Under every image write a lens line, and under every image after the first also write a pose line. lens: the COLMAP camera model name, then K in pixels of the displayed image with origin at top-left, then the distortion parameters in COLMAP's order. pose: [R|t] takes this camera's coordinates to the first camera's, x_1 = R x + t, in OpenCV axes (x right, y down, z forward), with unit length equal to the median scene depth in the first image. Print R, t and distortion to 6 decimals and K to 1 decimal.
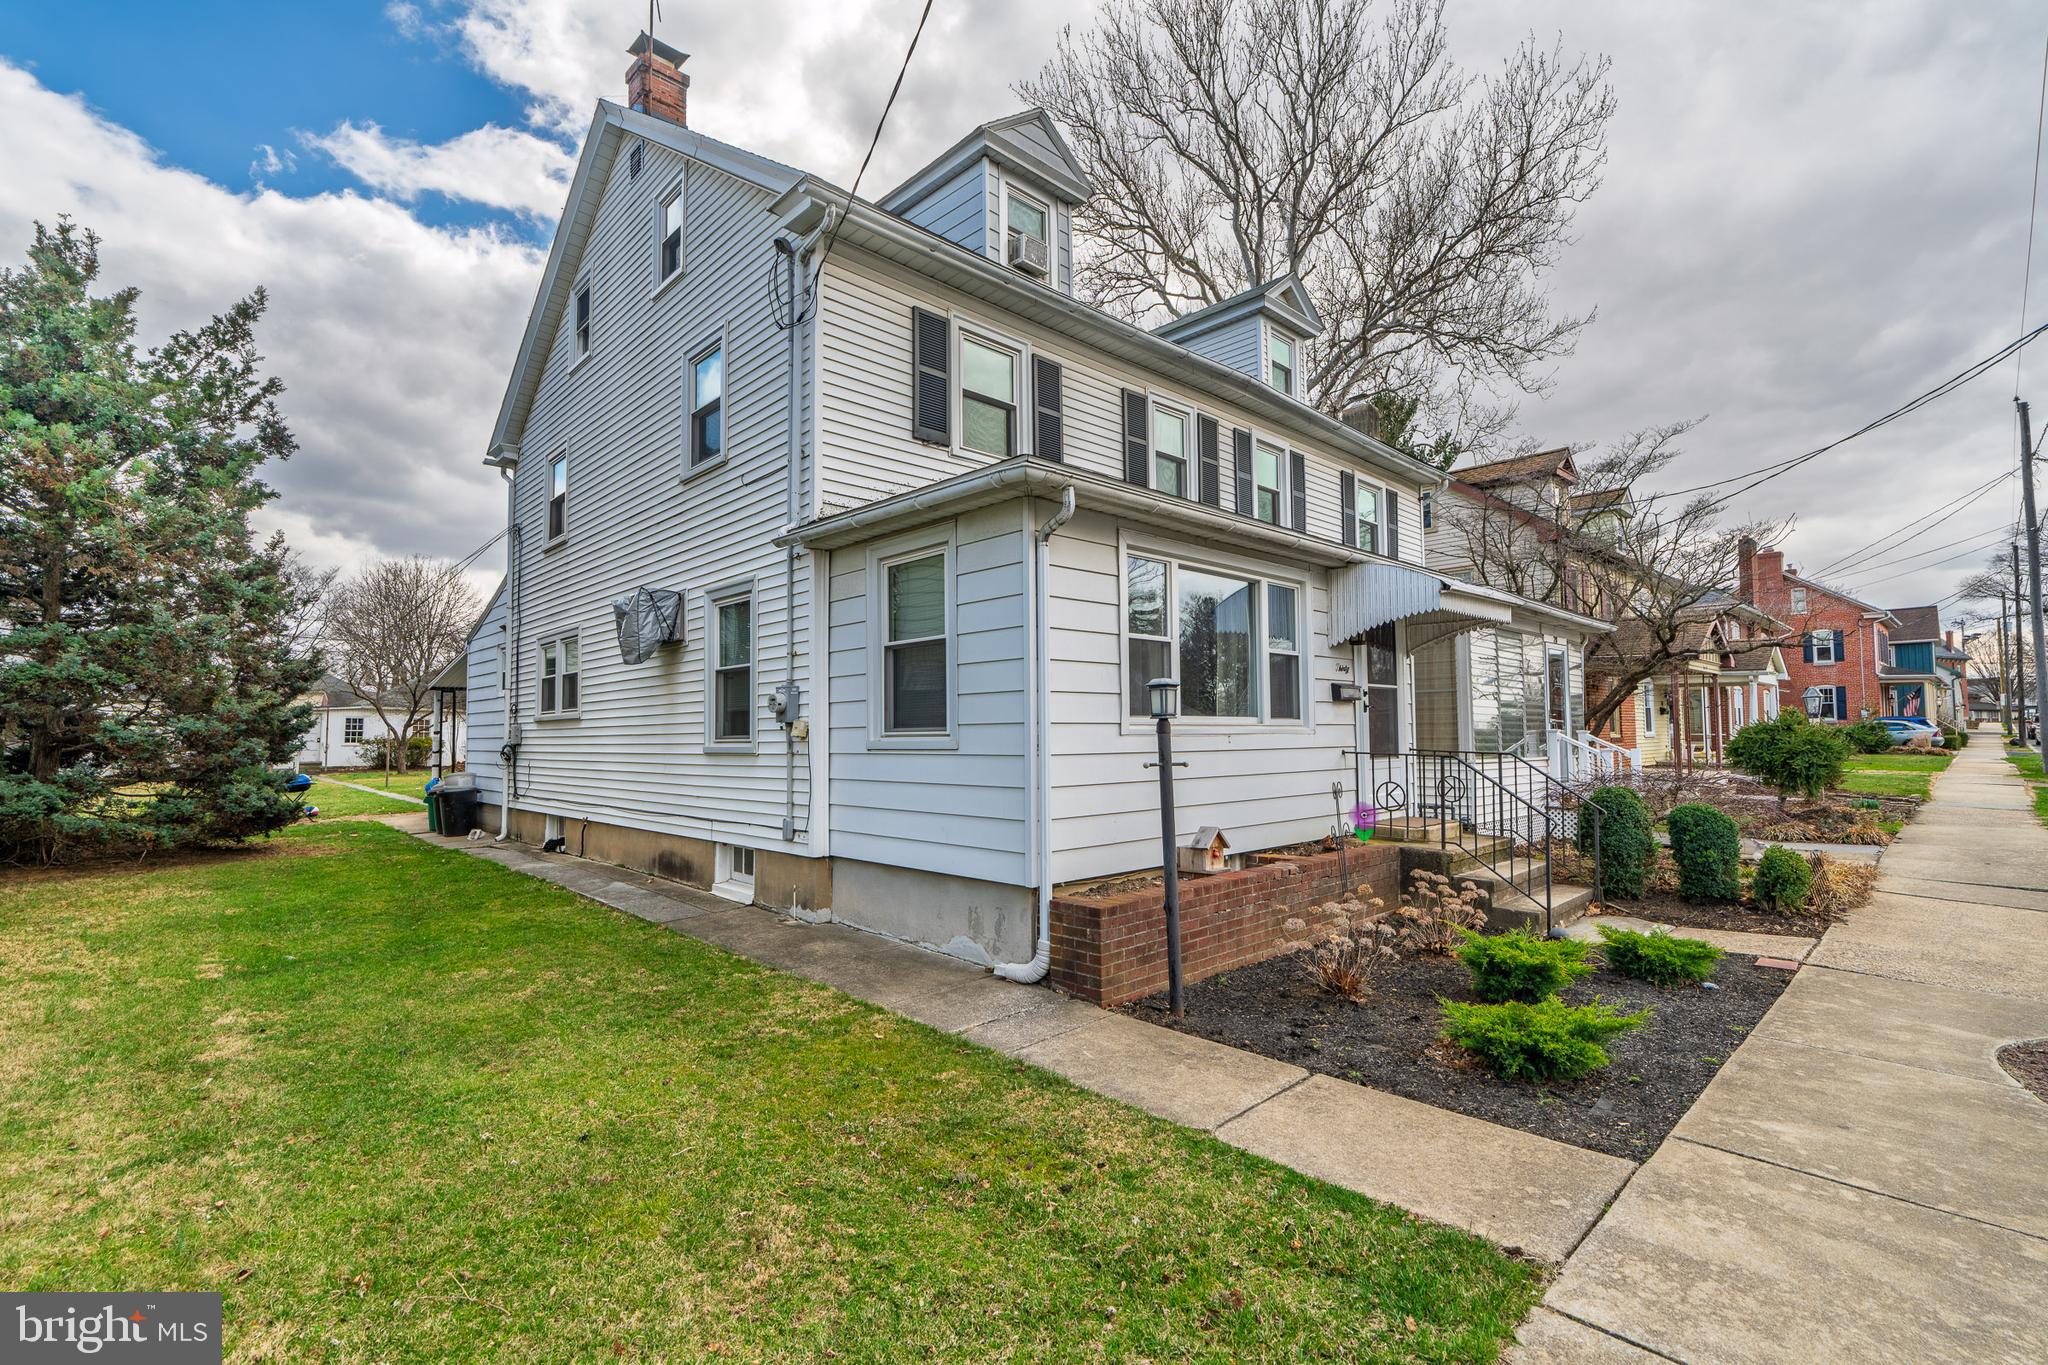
lens RADIAL K [[940.7, 0, 1062.6], [0, 940.7, 686.0], [0, 0, 1]] dist [-0.001393, -0.000616]
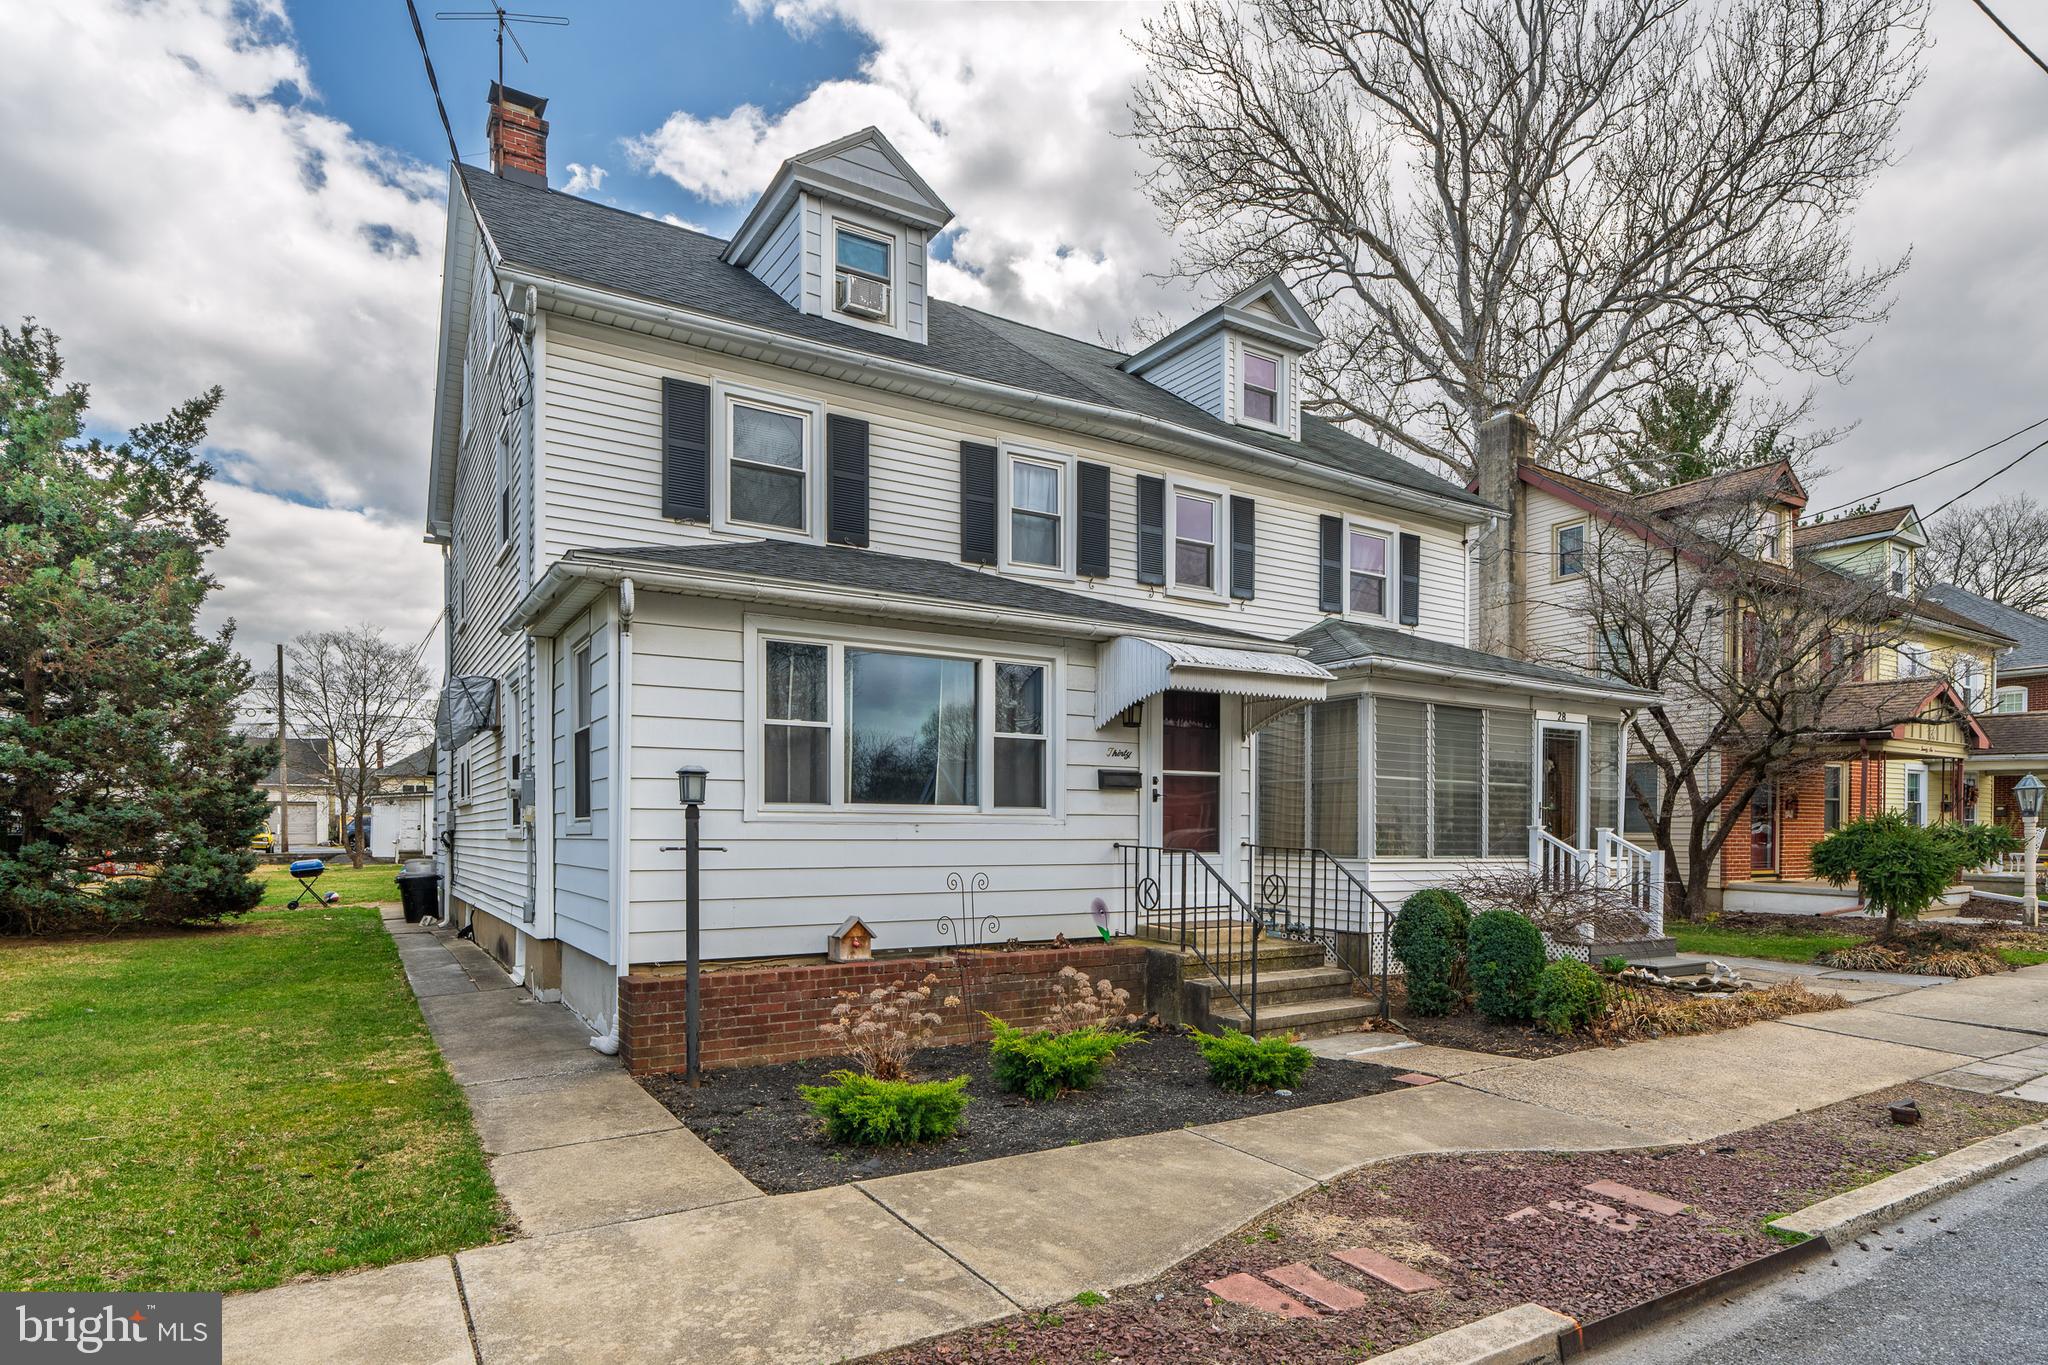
lens RADIAL K [[1166.2, 0, 1111.1], [0, 1166.2, 841.8], [0, 0, 1]] dist [-0.005601, 0.003033]
pose [[0.982637, 0.012857, -0.185092, 0.411557], [-0.001699, 0.998178, 0.060316, -0.000956], [0.185530, -0.058955, 0.980868, -0.087827]]
